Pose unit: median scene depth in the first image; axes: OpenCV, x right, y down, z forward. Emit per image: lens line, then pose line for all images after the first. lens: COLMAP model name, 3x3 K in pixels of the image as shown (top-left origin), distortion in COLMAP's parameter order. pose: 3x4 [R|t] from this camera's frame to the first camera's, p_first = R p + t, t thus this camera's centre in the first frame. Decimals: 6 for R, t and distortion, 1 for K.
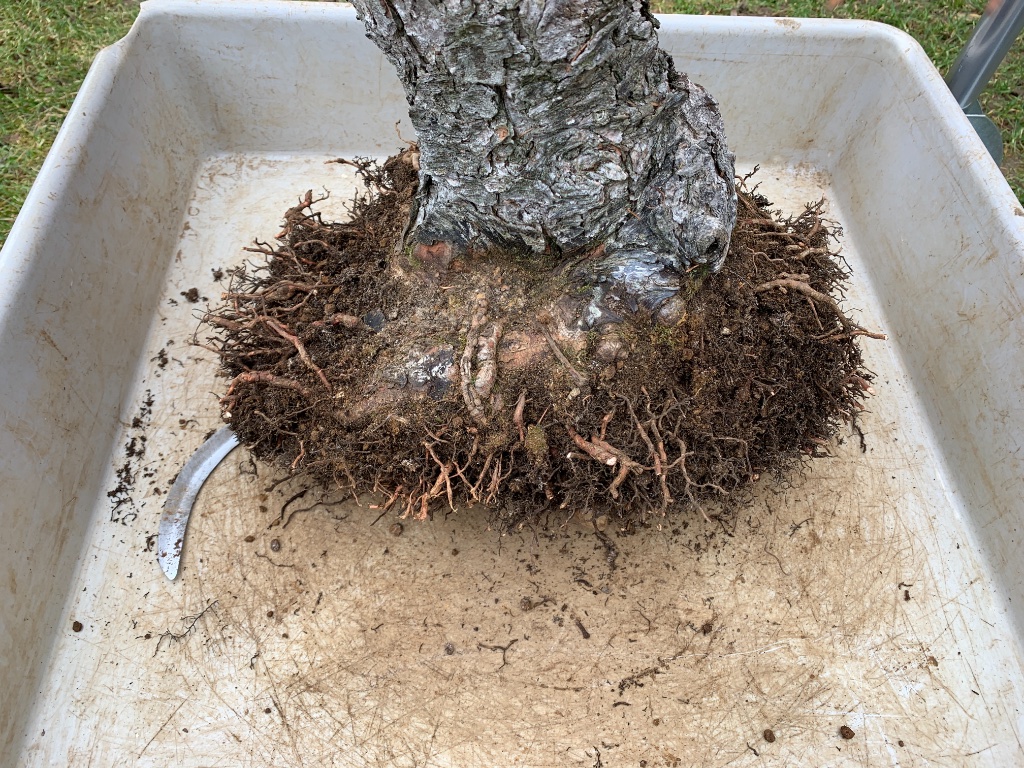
lens RADIAL K [[803.4, 0, 512.0], [0, 803.4, 384.0], [0, 0, 1]] dist [0.144436, -0.461559]
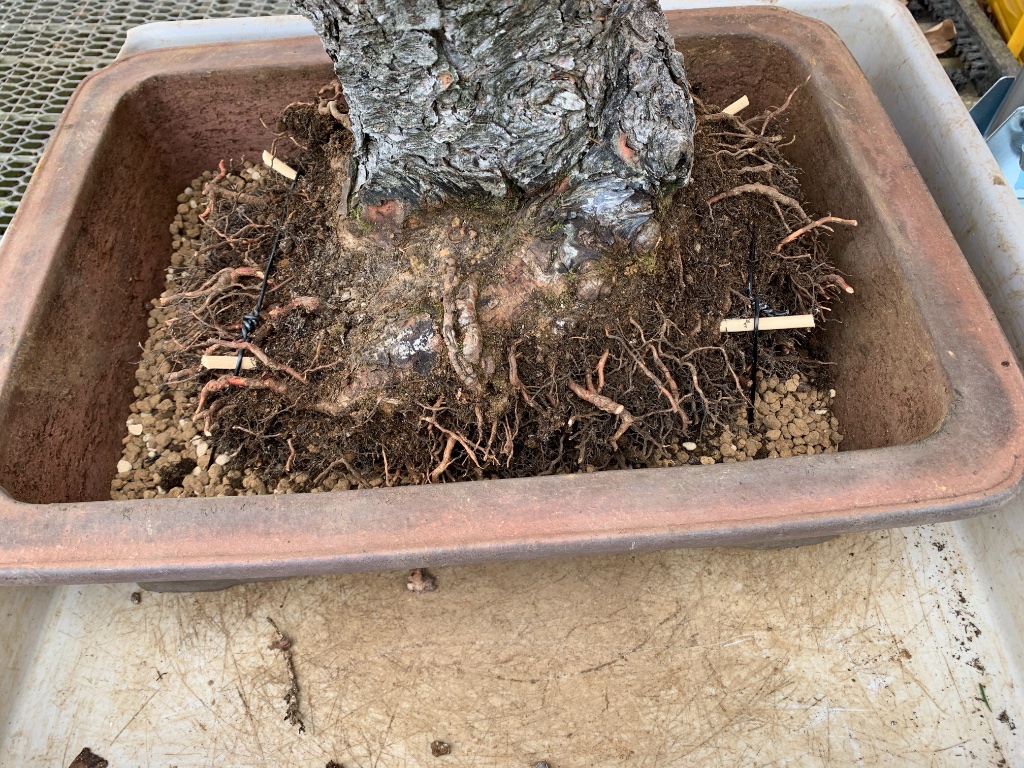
lens RADIAL K [[803.4, 0, 512.0], [0, 803.4, 384.0], [0, 0, 1]] dist [0.144436, -0.461559]
pose [[0.979274, -0.188754, 0.073444, -0.065224], [0.176879, 0.973657, 0.143896, -0.088418], [-0.098670, -0.127923, 0.986864, 0.049496]]
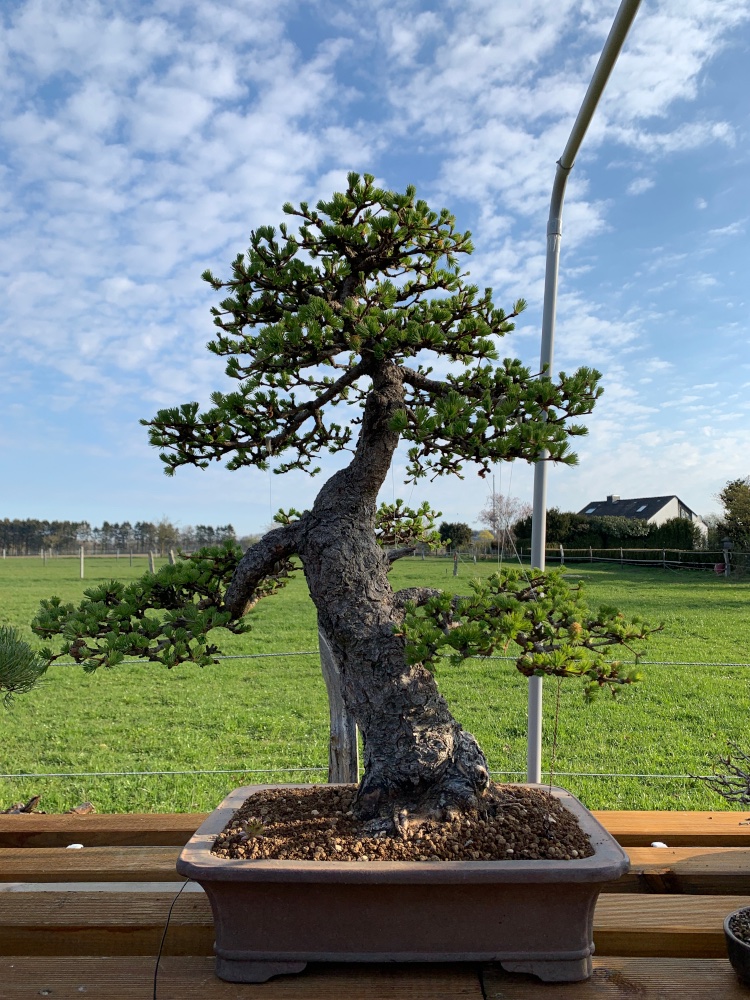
lens RADIAL K [[784.6, 0, 375.0], [0, 784.6, 500.0], [0, 0, 1]] dist [0.144436, -0.461559]
pose [[0.991444, -0.003552, 0.130488, -0.439791], [0.106159, 0.603632, -0.790164, 1.313516], [-0.075960, 0.797255, 0.598844, -1.256659]]
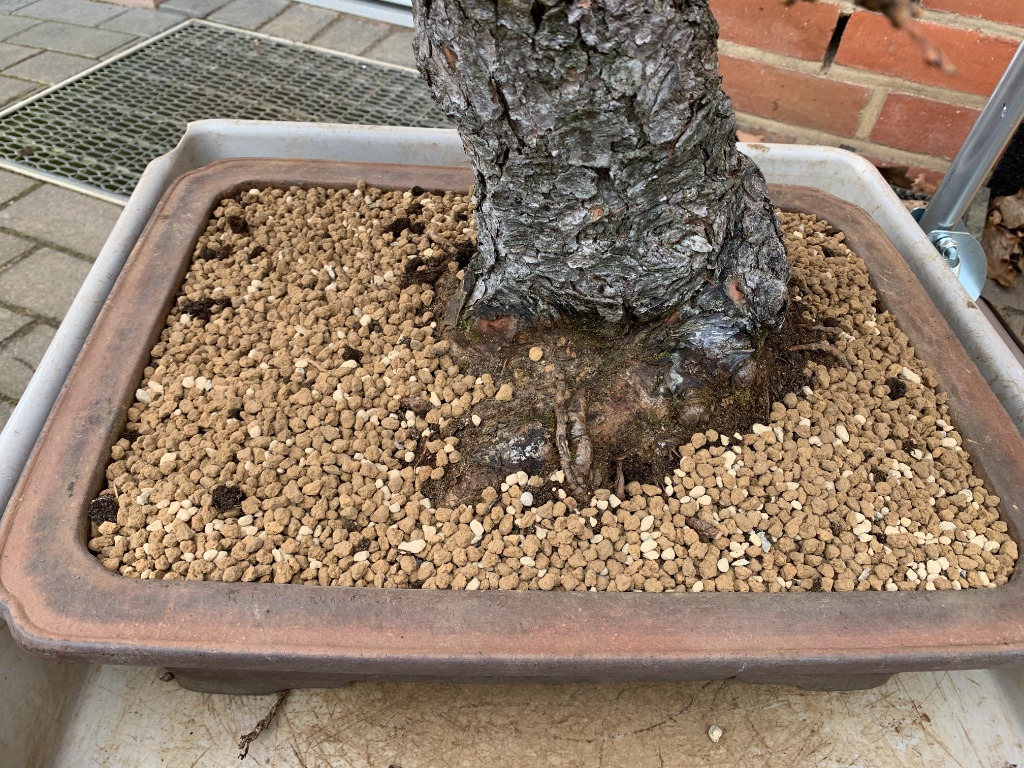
lens RADIAL K [[803.4, 0, 512.0], [0, 803.4, 384.0], [0, 0, 1]] dist [0.144436, -0.461559]
pose [[0.981098, -0.074972, 0.178399, -0.286931], [0.079926, 0.996585, -0.020734, -0.079481], [-0.176235, 0.034601, 0.983740, 0.040118]]
